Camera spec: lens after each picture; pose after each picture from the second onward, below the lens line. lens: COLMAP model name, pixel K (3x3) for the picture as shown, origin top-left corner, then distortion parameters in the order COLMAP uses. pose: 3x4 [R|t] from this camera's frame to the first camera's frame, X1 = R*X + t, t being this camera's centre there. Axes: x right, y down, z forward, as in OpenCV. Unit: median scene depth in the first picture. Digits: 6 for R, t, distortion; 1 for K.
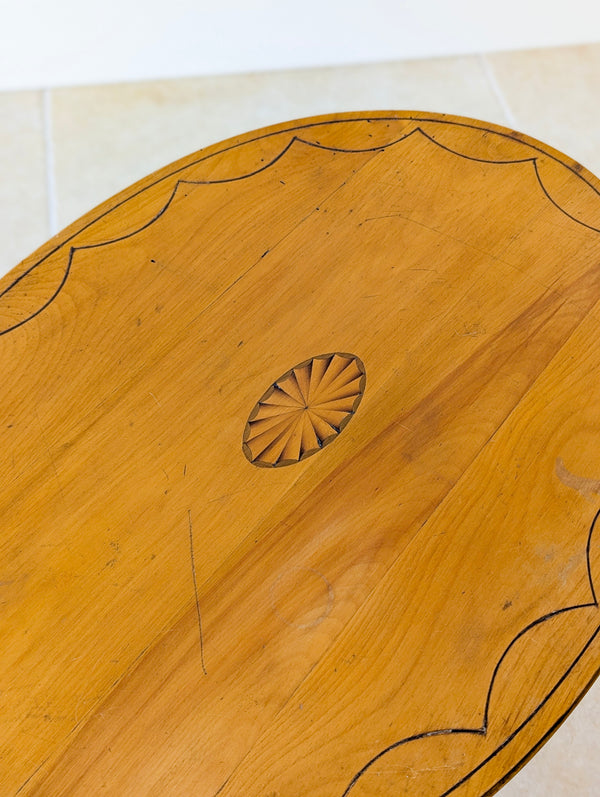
lens RADIAL K [[856.5, 0, 314.3], [0, 856.5, 417.7], [0, 0, 1]] dist [0.050232, -0.028503]
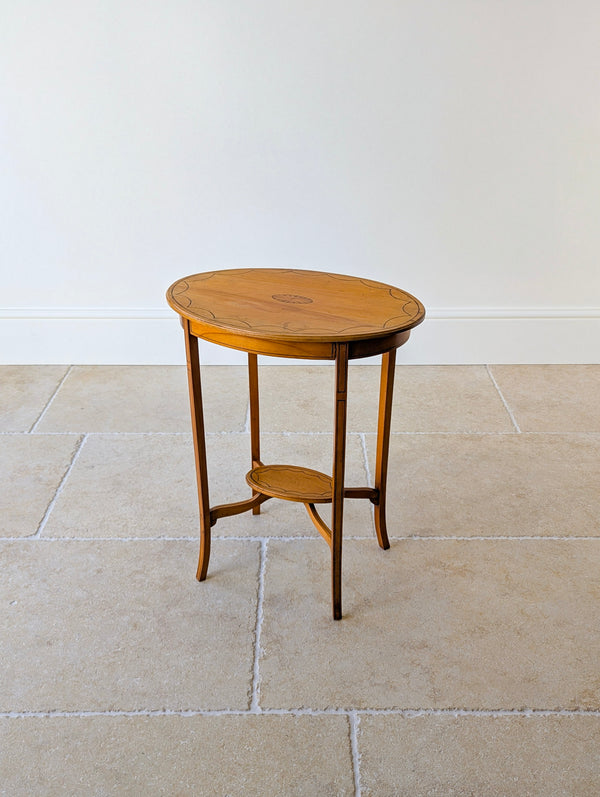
lens RADIAL K [[828.0, 0, 300.0], [0, 828.0, 398.5], [0, 0, 1]] dist [0.041805, -0.017497]
pose [[0.214148, 0.382756, -0.898687, 3.234461], [-0.827721, 0.559631, 0.041112, 0.051514], [0.518669, 0.735058, 0.436659, -0.218718]]
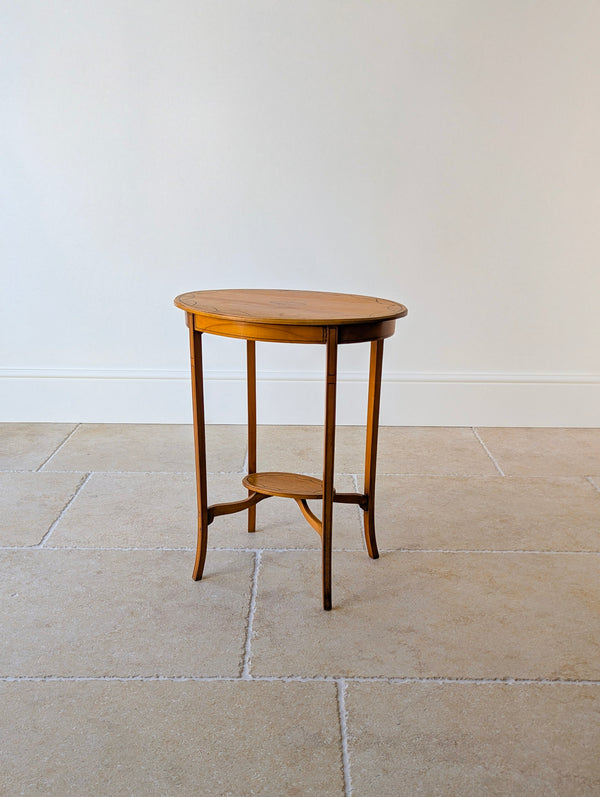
lens RADIAL K [[812.7, 0, 306.7], [0, 812.7, 398.1], [0, 0, 1]] dist [0.035621, 0.002287]
pose [[0.218916, 0.223787, -0.949734, 3.651562], [-0.833649, 0.548706, -0.062866, 0.390927], [0.507056, 0.805507, 0.306680, 0.208153]]
